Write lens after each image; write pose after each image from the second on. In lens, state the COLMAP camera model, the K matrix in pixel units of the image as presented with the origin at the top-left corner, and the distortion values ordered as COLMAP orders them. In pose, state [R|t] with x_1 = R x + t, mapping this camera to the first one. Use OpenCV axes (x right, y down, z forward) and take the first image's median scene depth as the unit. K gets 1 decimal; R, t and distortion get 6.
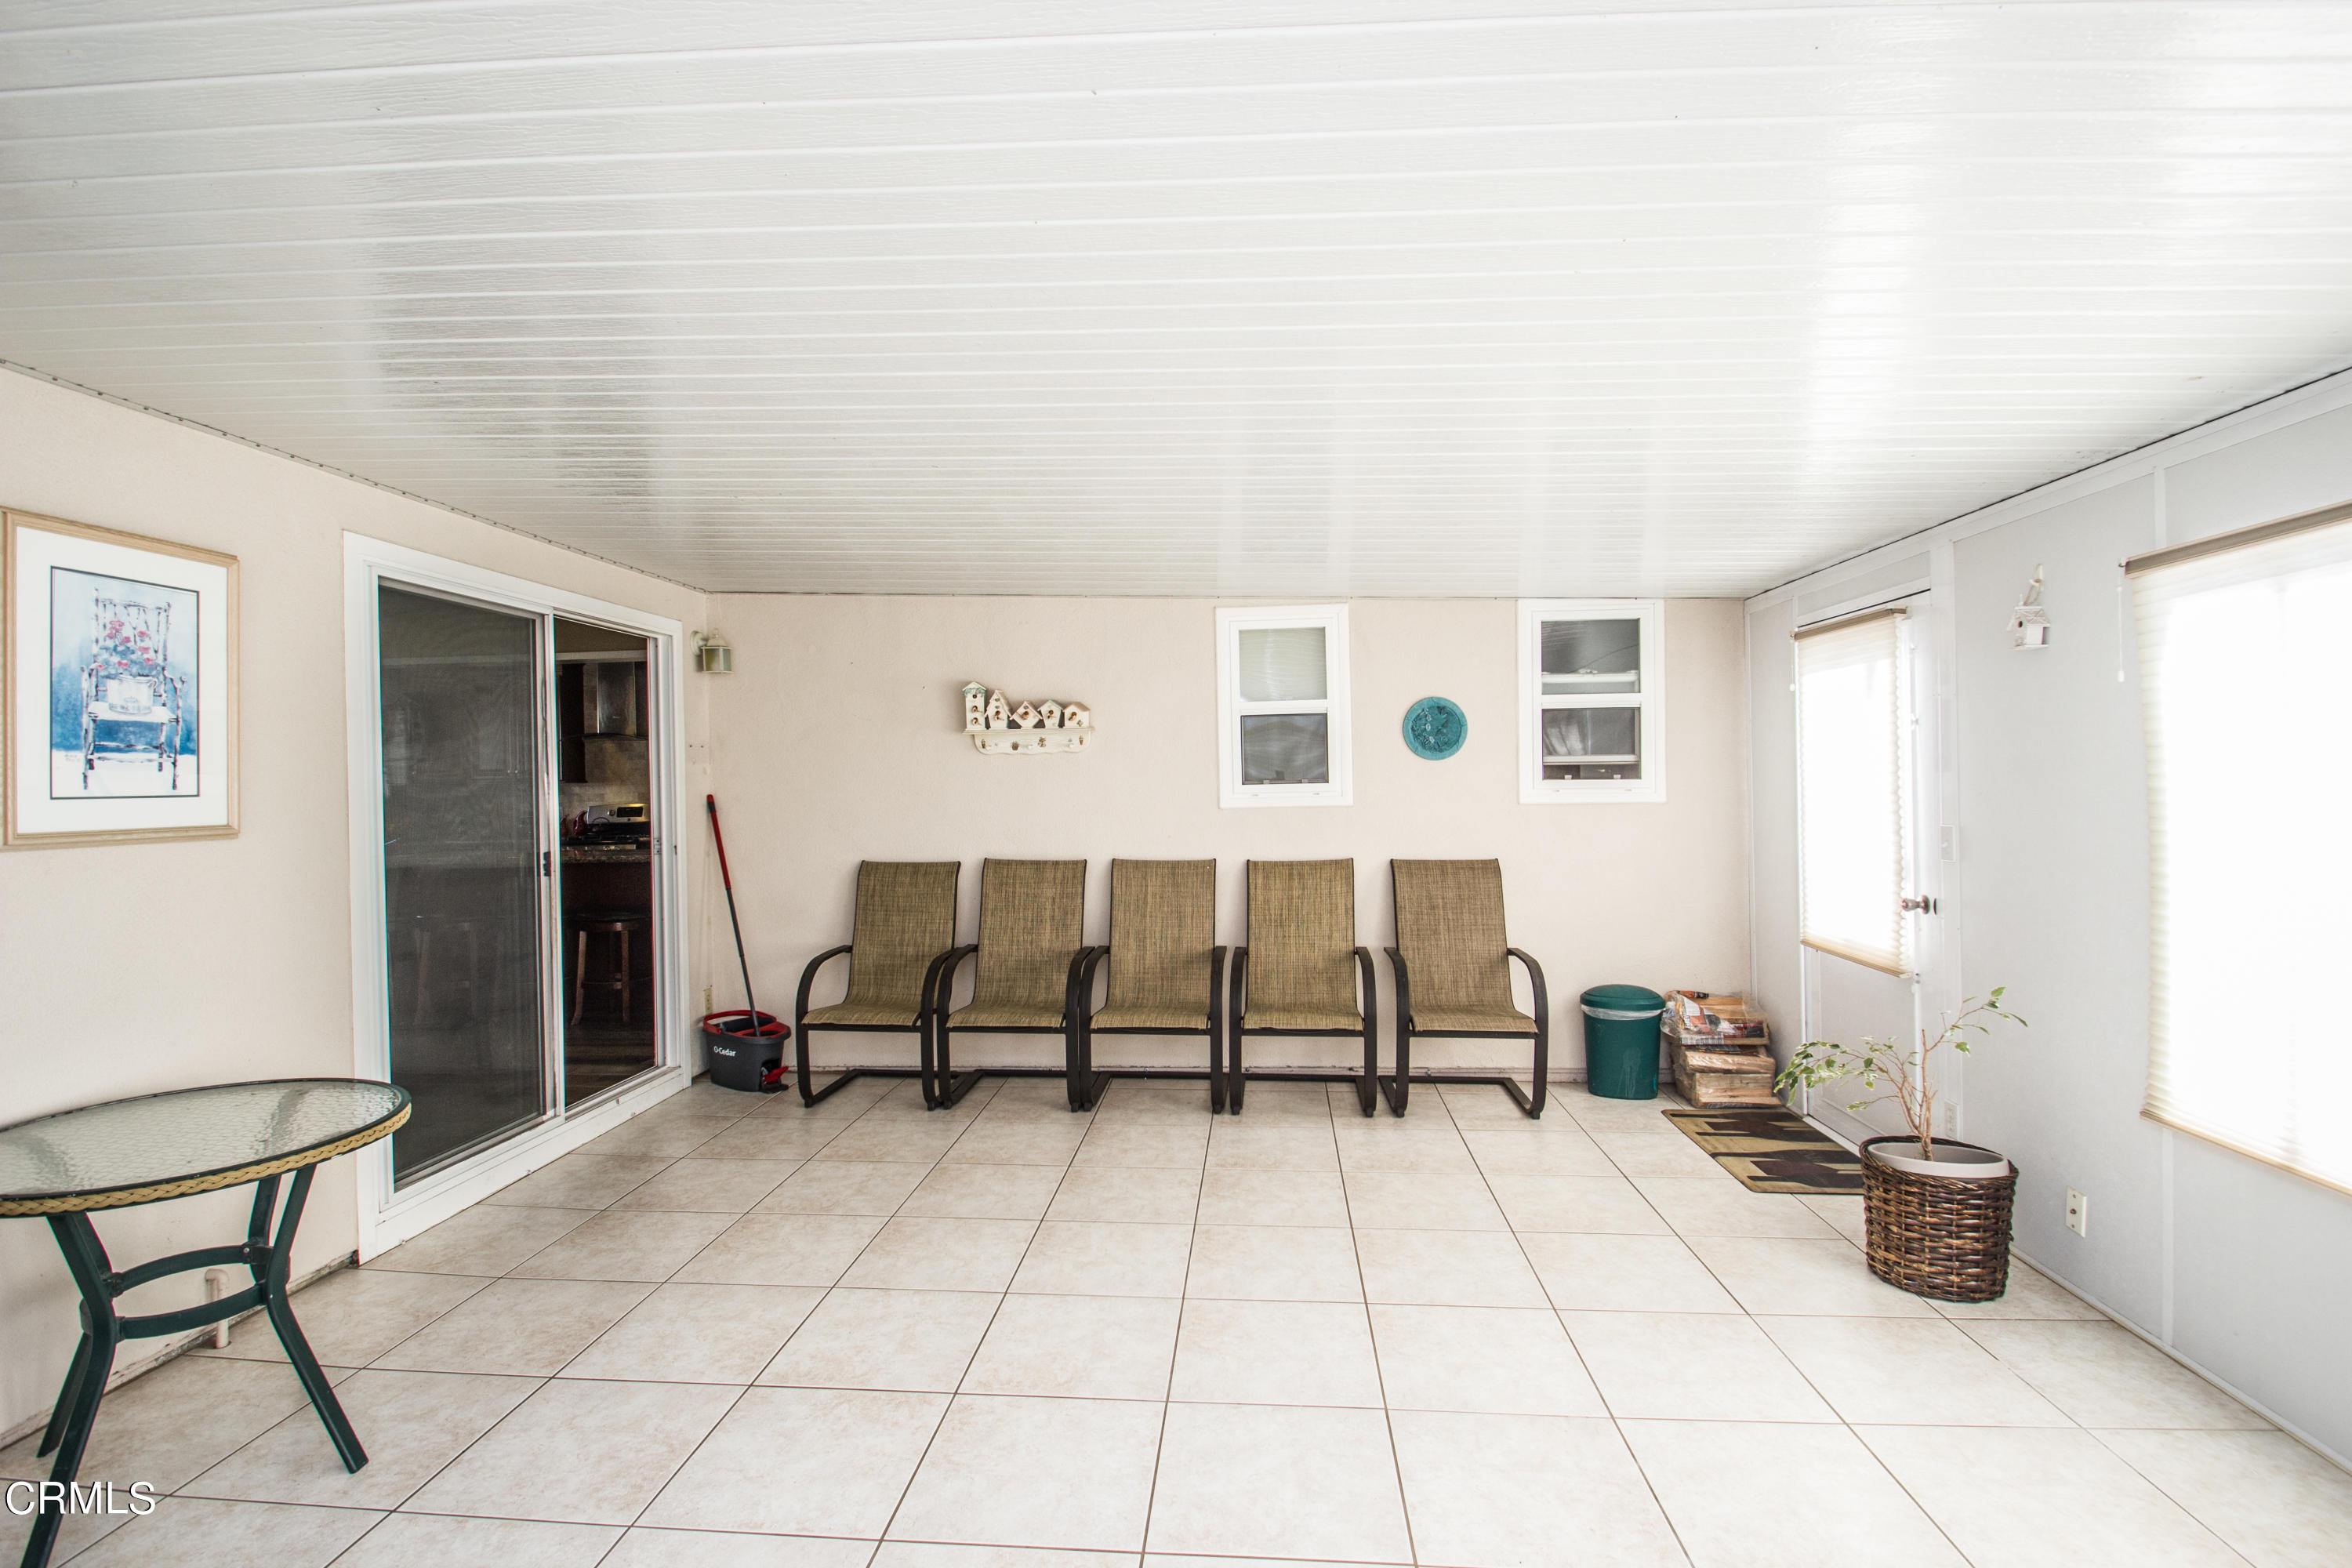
lens RADIAL K [[1098.9, 0, 1172.5], [0, 1098.9, 784.1], [0, 0, 1]] dist [0.011380, -0.015094]
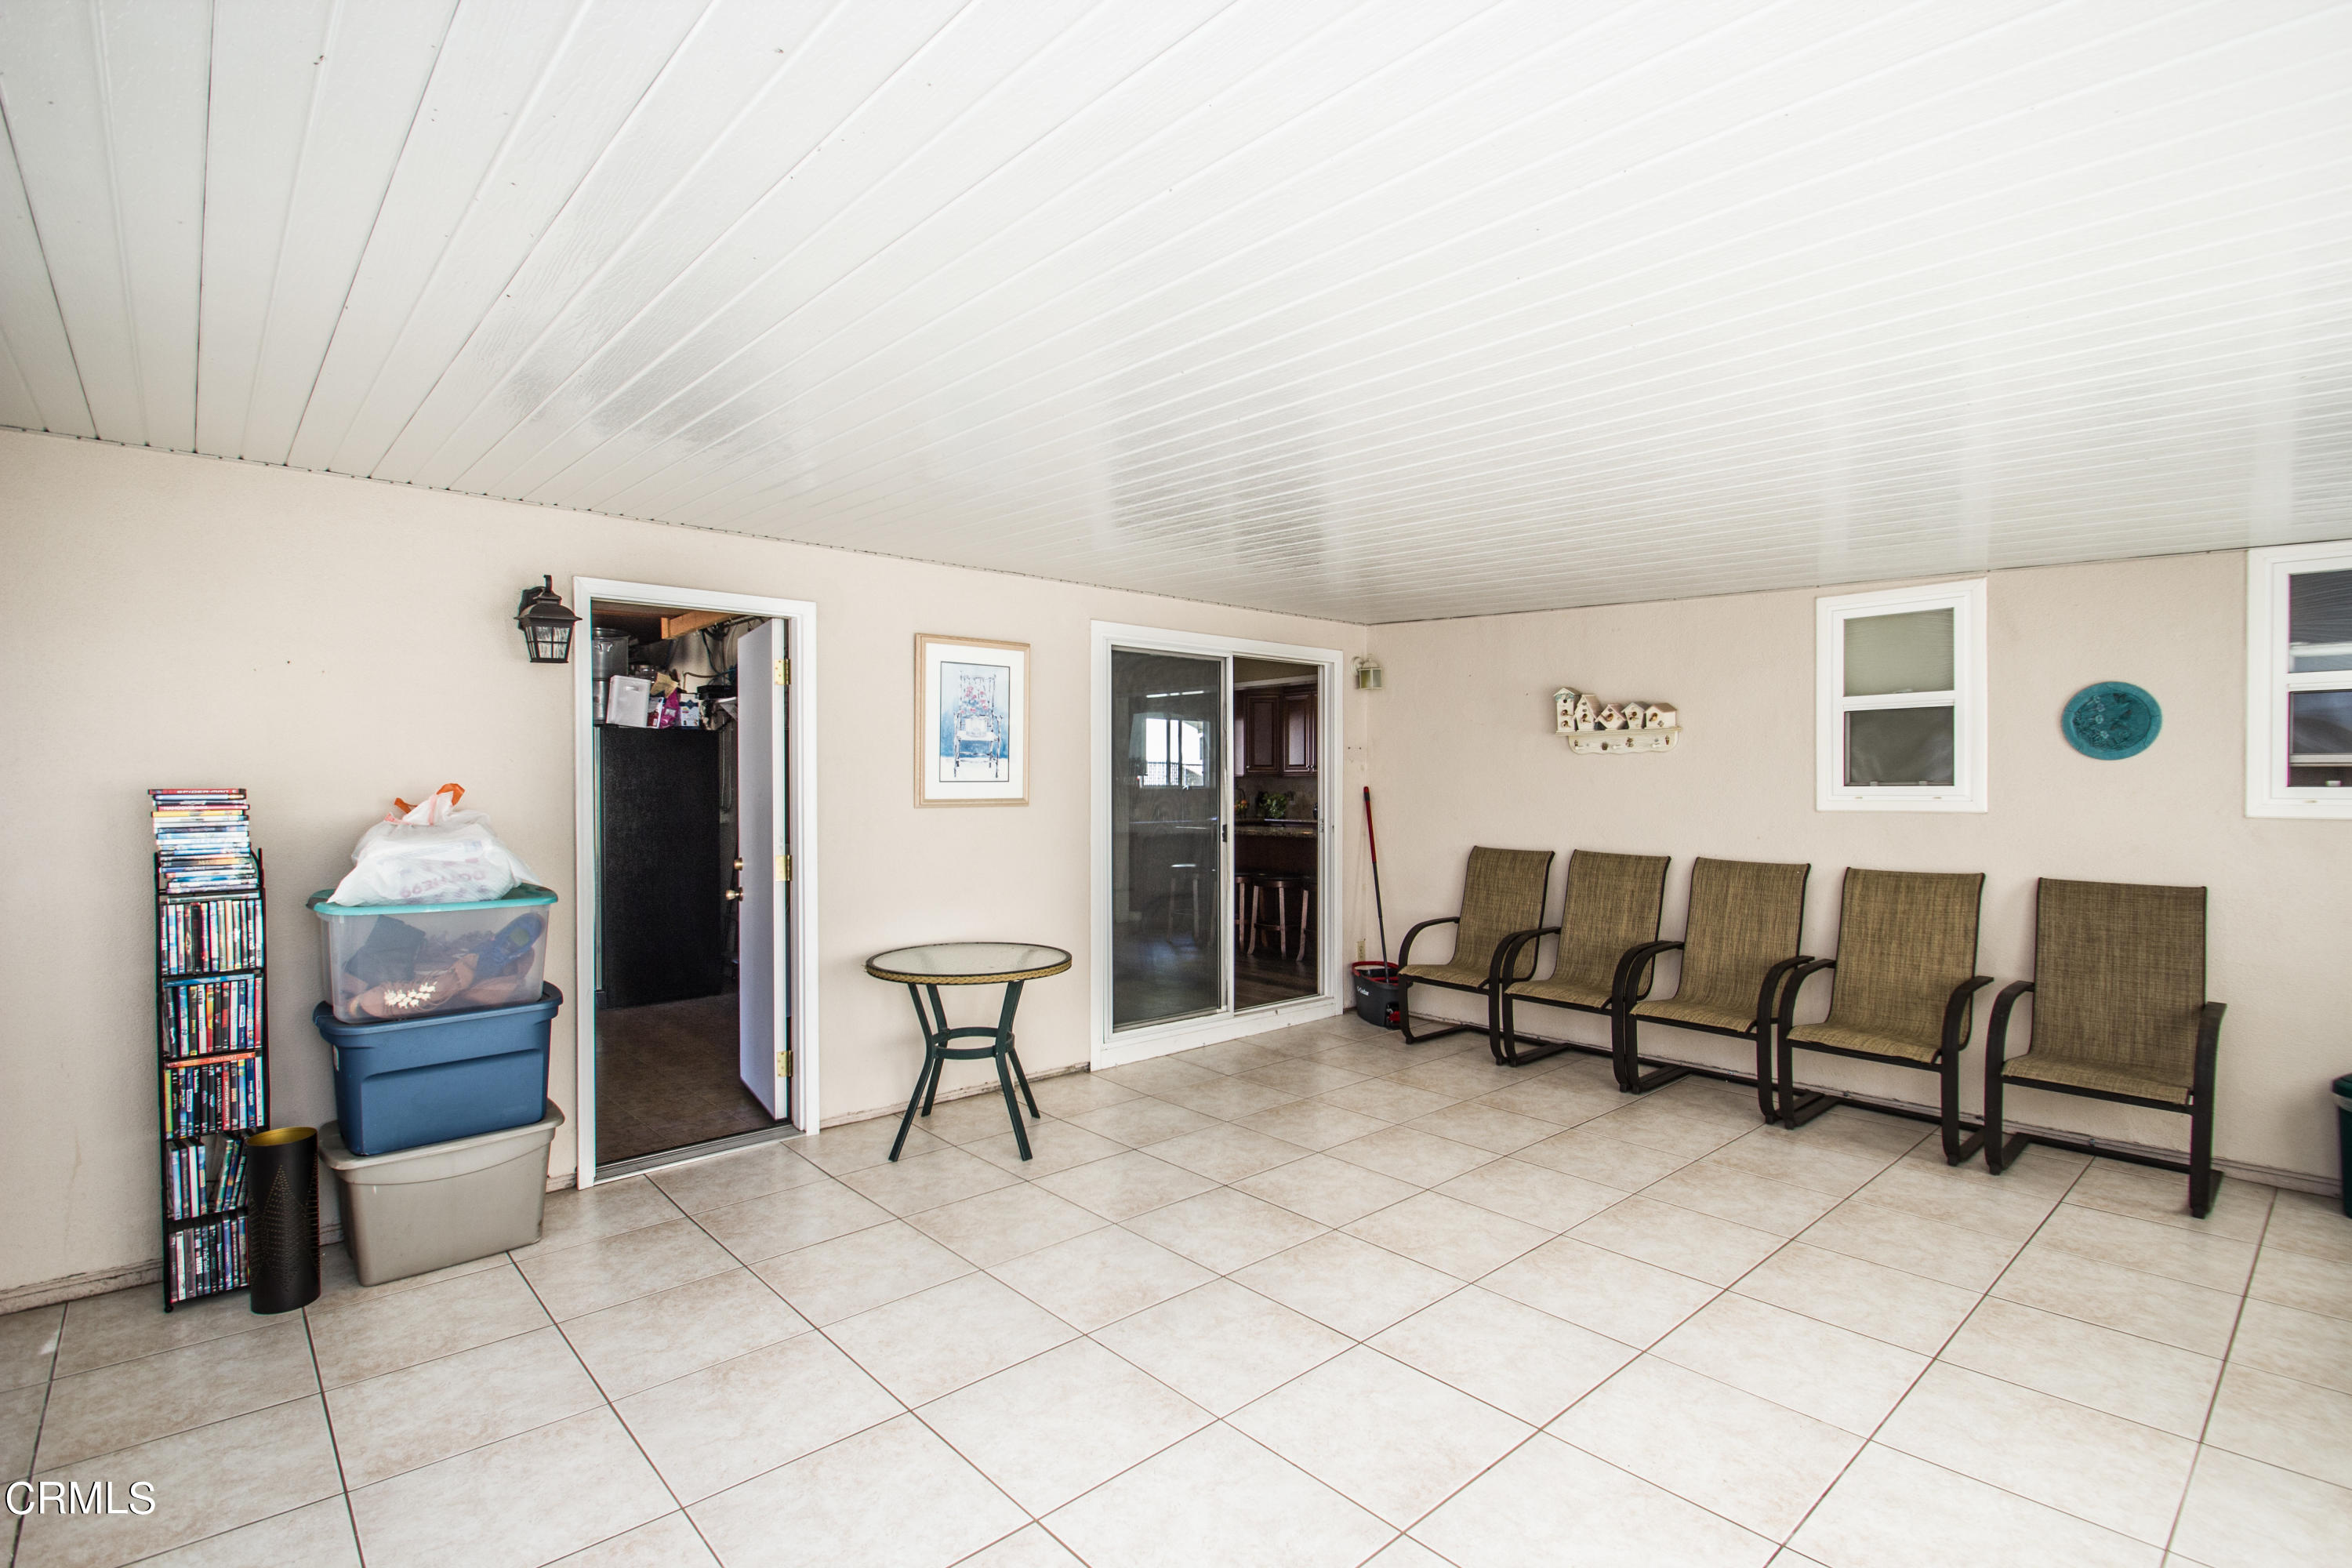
lens RADIAL K [[1098.9, 0, 1174.3], [0, 1098.9, 782.6], [0, 0, 1]] dist [0.011380, -0.015094]
pose [[0.726575, 0.014882, -0.686926, 0.301756], [-0.012642, 0.999886, 0.008290, -0.003042], [0.686971, 0.002661, 0.726680, -0.063775]]
